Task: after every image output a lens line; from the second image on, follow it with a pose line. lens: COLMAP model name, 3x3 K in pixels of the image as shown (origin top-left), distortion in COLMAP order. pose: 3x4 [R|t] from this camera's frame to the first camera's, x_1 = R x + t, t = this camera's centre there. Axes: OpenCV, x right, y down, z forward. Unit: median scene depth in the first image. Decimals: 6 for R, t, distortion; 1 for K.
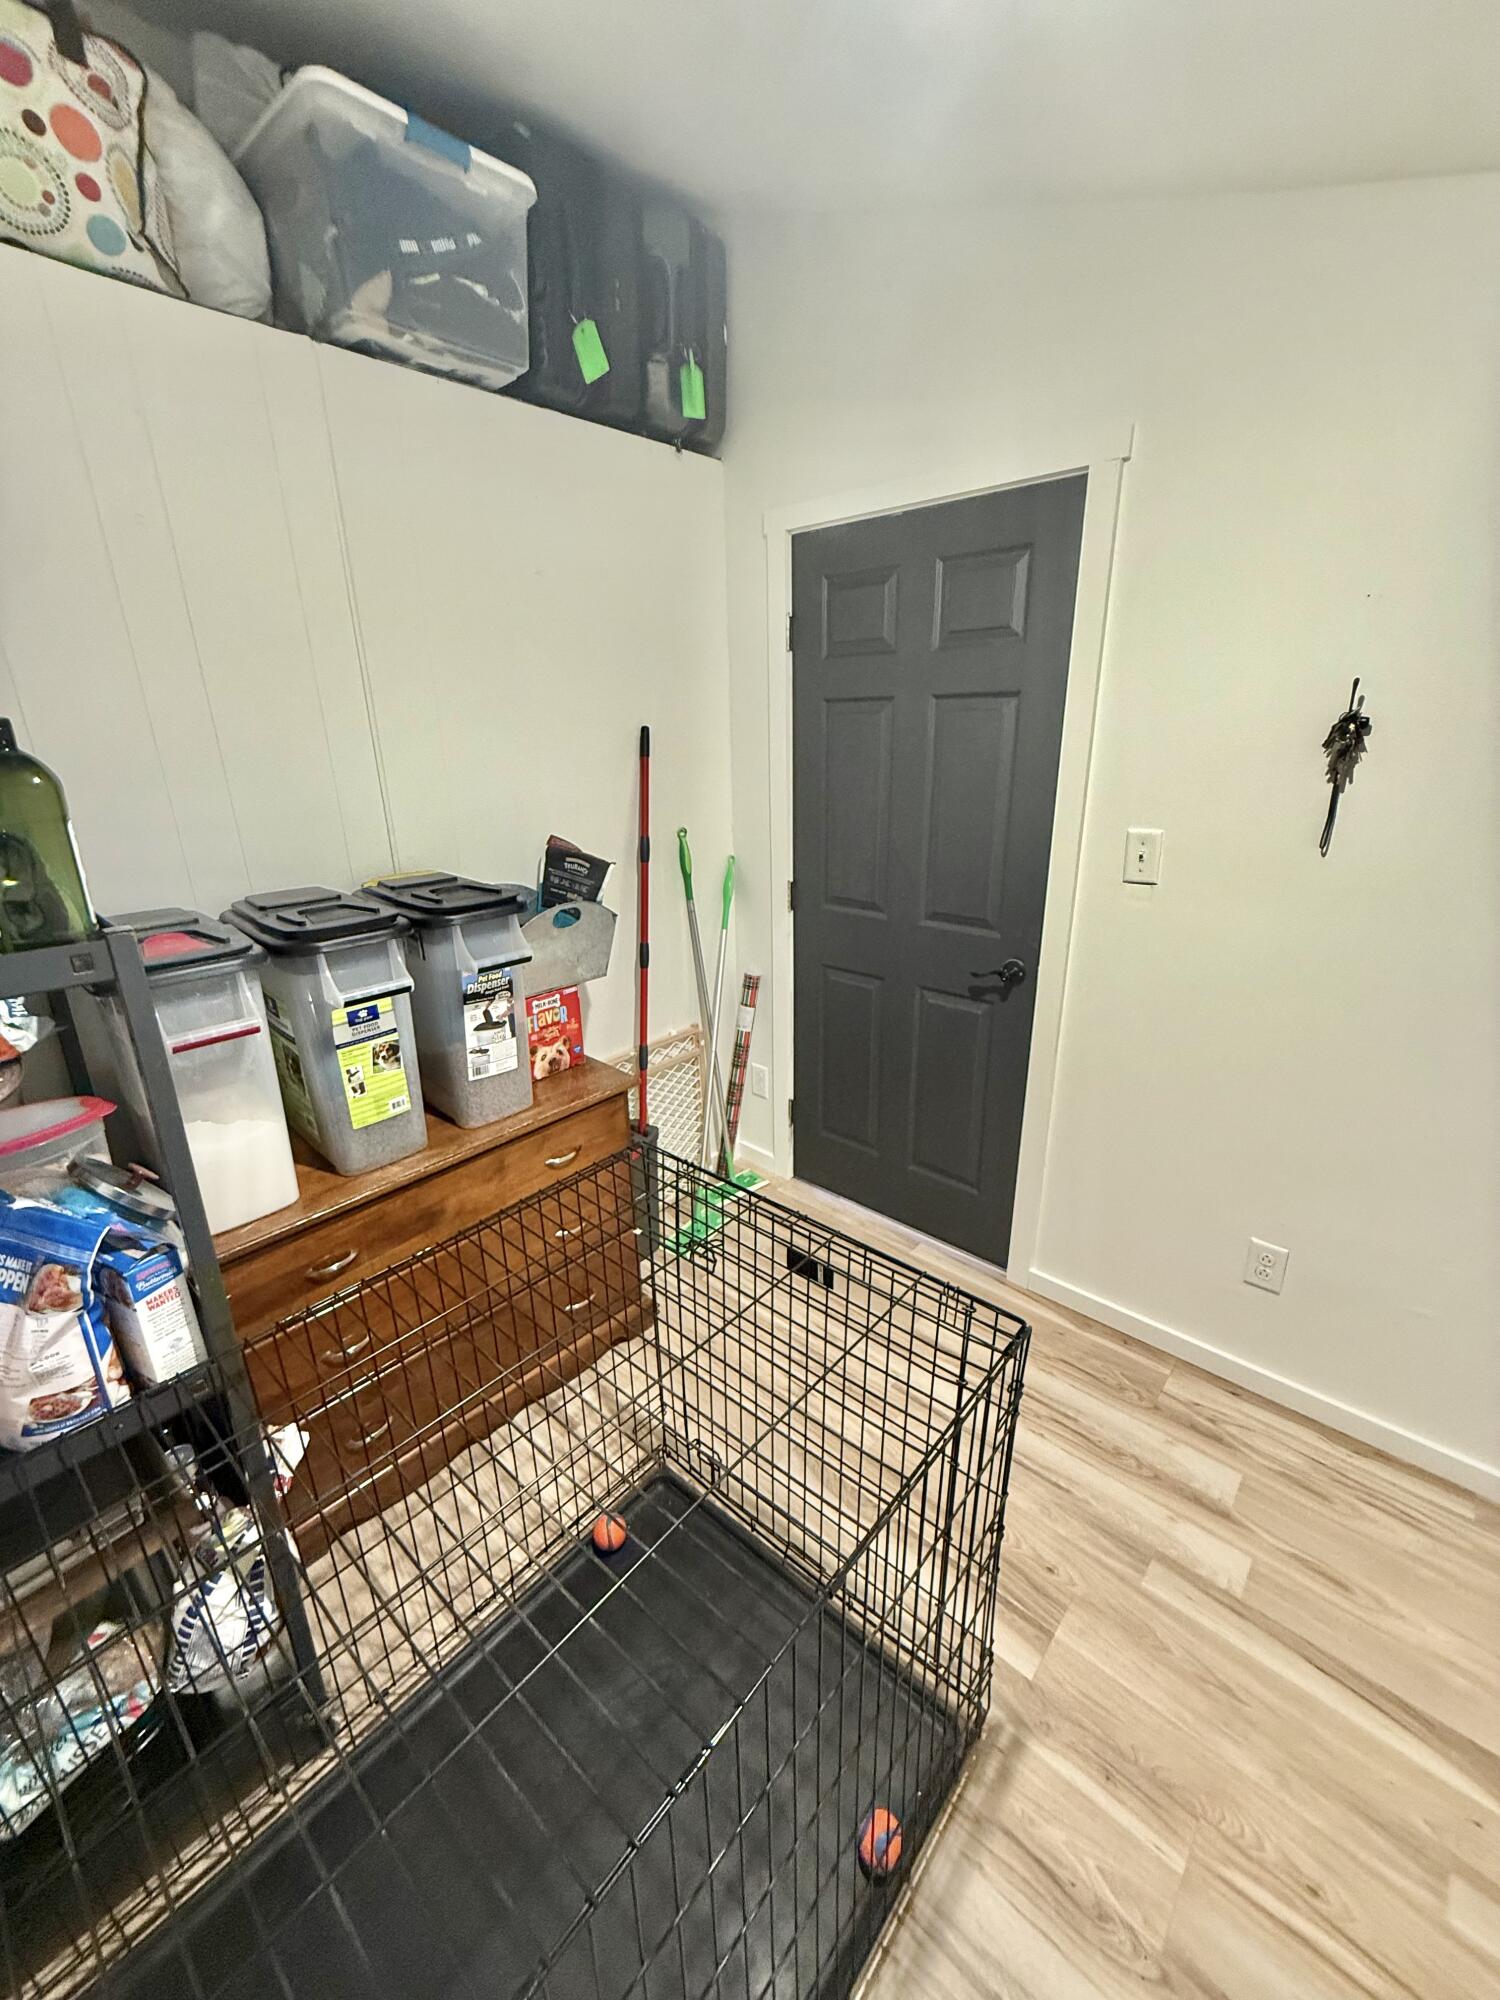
lens RADIAL K [[796.2, 0, 749.8], [0, 796.2, 998.6], [0, 0, 1]] dist [0.000393, -0.000565]
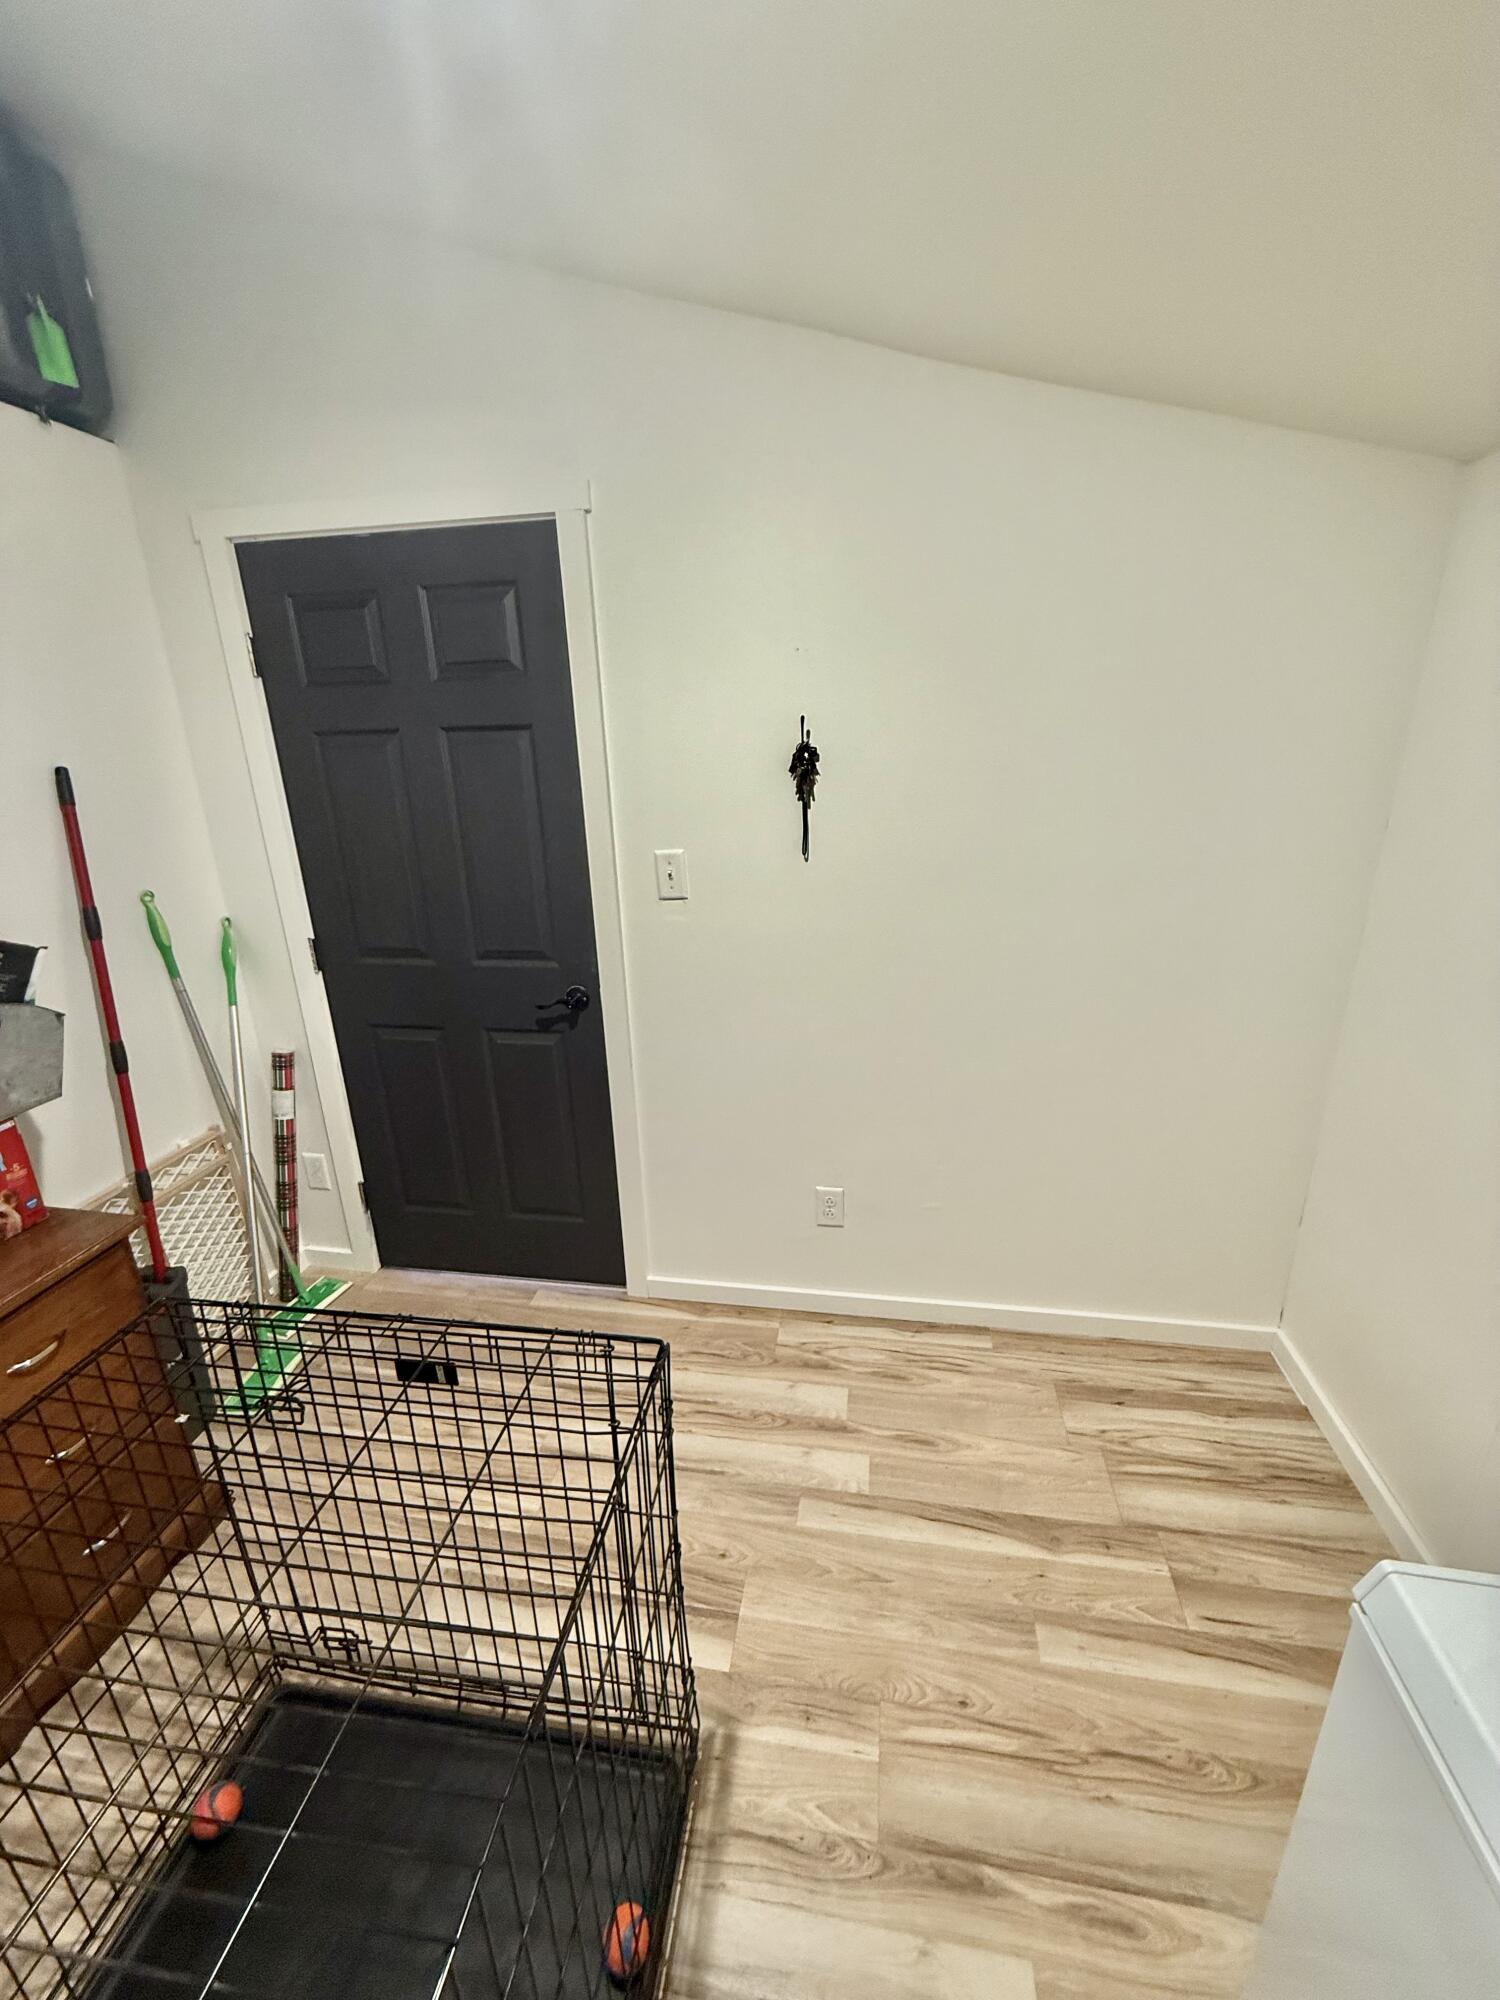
lens RADIAL K [[796.2, 0, 749.0], [0, 796.2, 999.0], [0, 0, 1]] dist [0.000393, -0.000565]
pose [[0.842537, -0.170793, 0.510843, -0.002536], [0.188577, 0.981907, 0.017265, -0.010376], [-0.504549, 0.081787, 0.859501, 0.023452]]
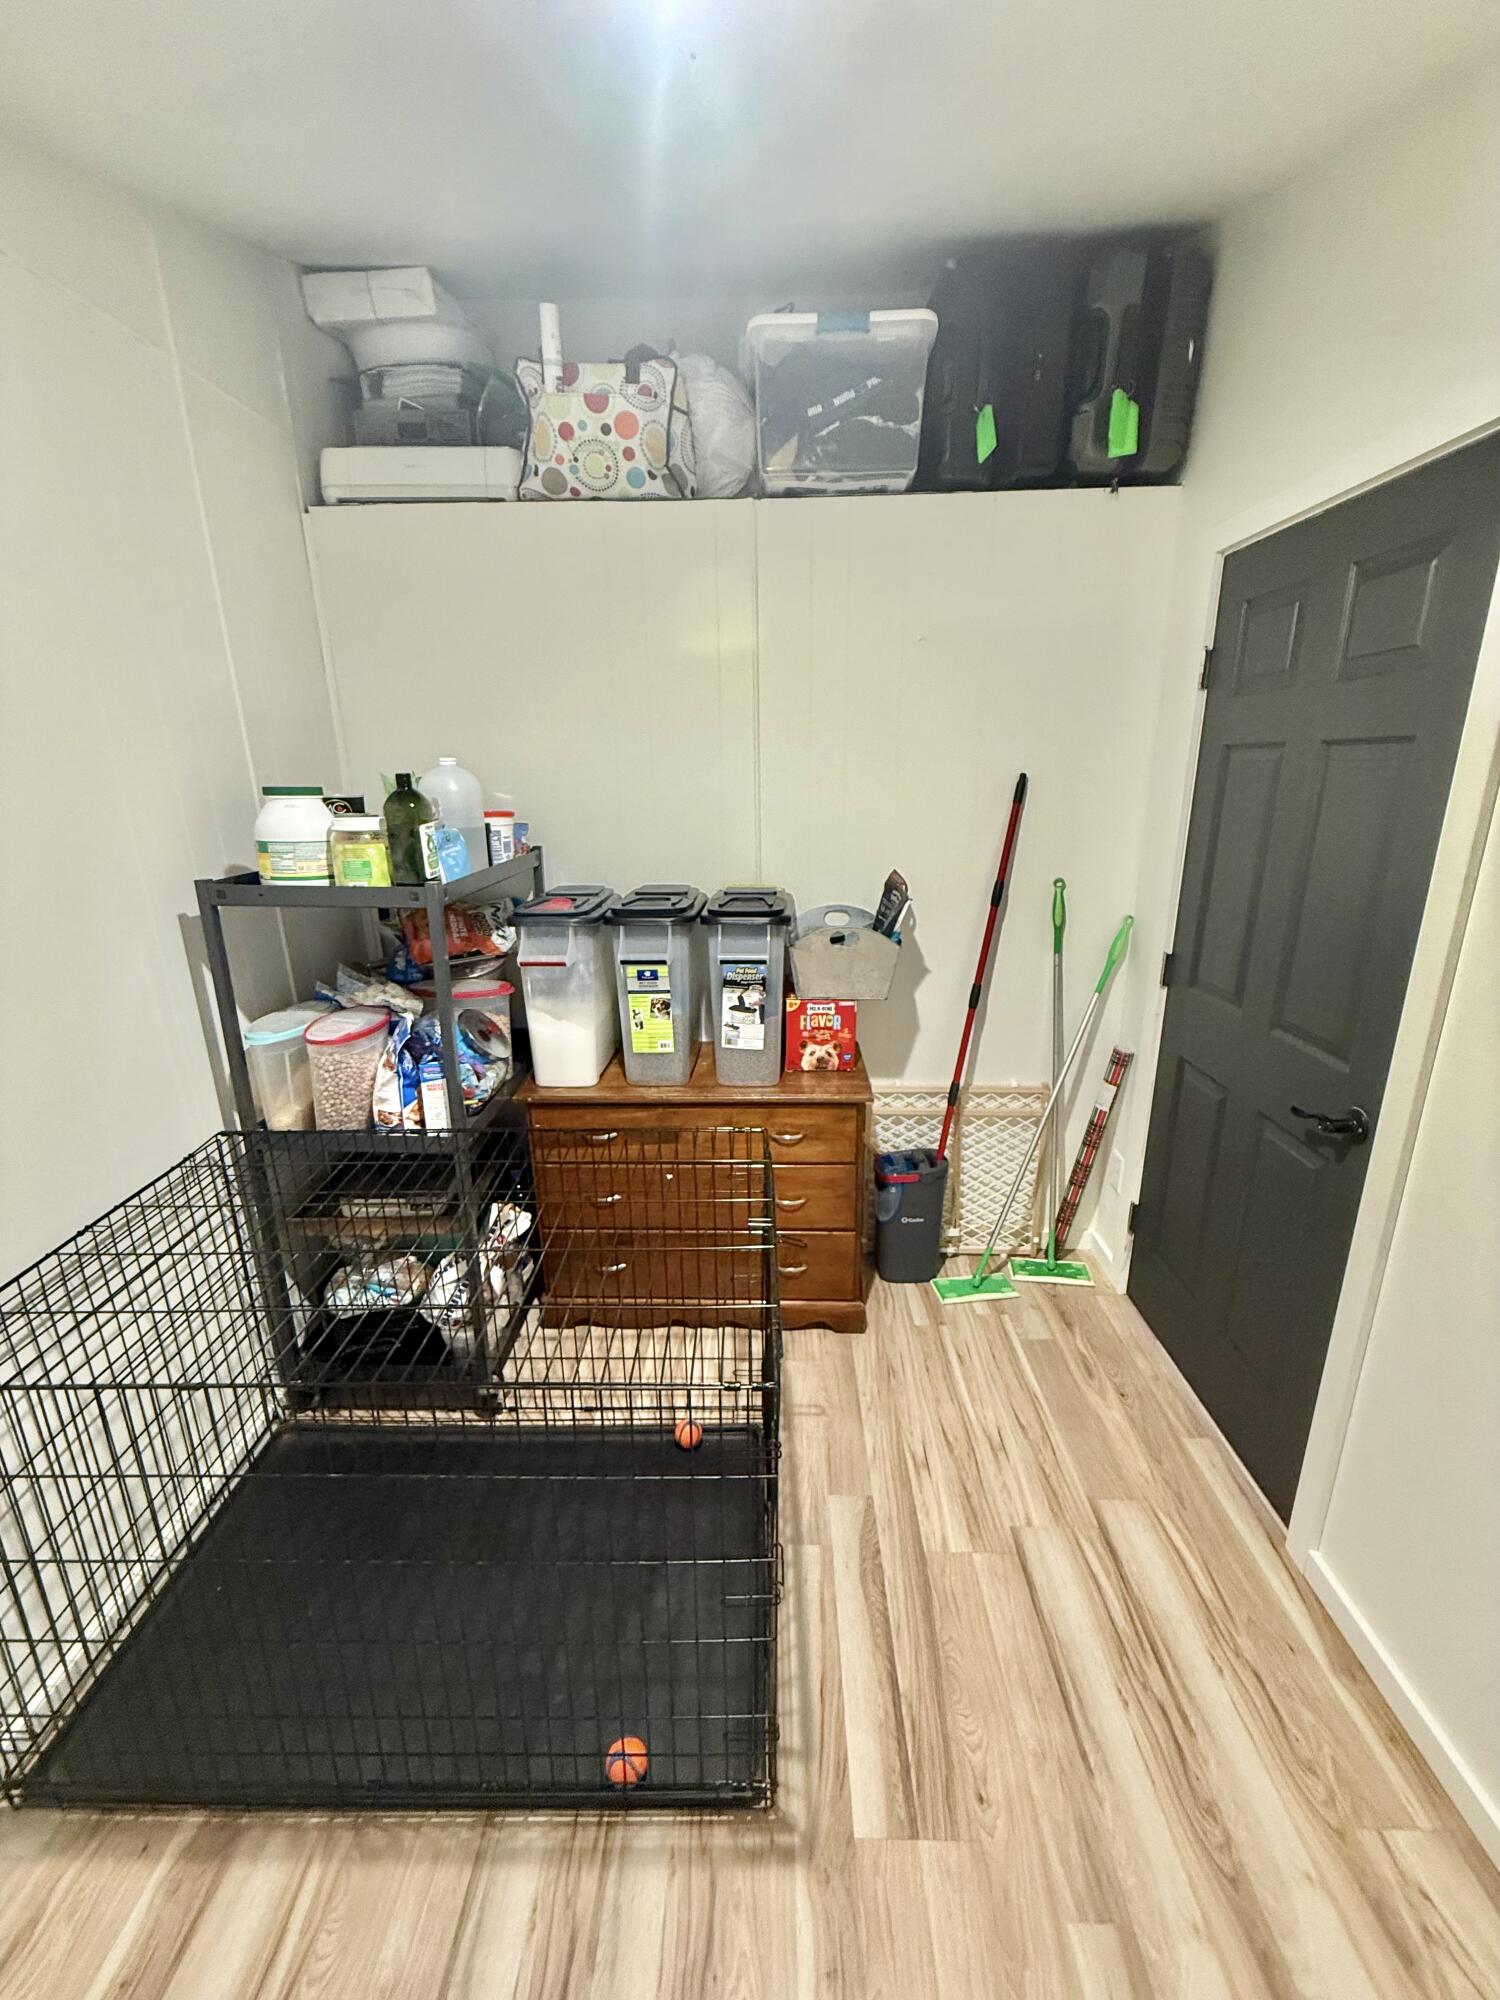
lens RADIAL K [[796.2, 0, 755.7], [0, 796.2, 1000.9], [0, 0, 1]] dist [0.000393, -0.000565]
pose [[0.650670, 0.221531, -0.726328, 0.593819], [-0.248254, 0.965998, 0.072236, -0.073791], [0.717634, 0.133312, 0.683541, 0.150524]]
